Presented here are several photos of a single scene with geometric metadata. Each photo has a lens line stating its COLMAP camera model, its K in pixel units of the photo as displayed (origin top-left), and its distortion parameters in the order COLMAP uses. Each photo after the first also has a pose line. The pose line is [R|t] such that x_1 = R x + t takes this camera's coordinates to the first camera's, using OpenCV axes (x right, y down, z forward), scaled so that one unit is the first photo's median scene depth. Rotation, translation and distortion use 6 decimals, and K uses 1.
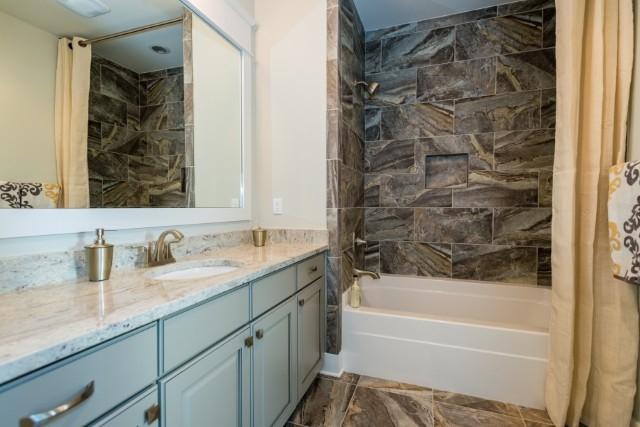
lens RADIAL K [[303.6, 0, 318.2], [0, 303.6, 211.6], [0, 0, 1]] dist [0.000178, -0.002576]
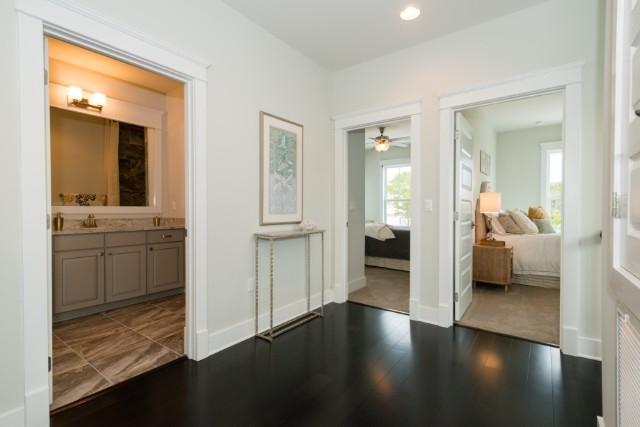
lens RADIAL K [[303.6, 0, 324.5], [0, 303.6, 213.3], [0, 0, 1]] dist [0.000178, -0.002576]
pose [[0.954395, 0.010251, -0.298370, 1.097435], [-0.010515, 0.999944, 0.000721, 0.014373], [0.298361, 0.002449, 0.954450, -0.446512]]
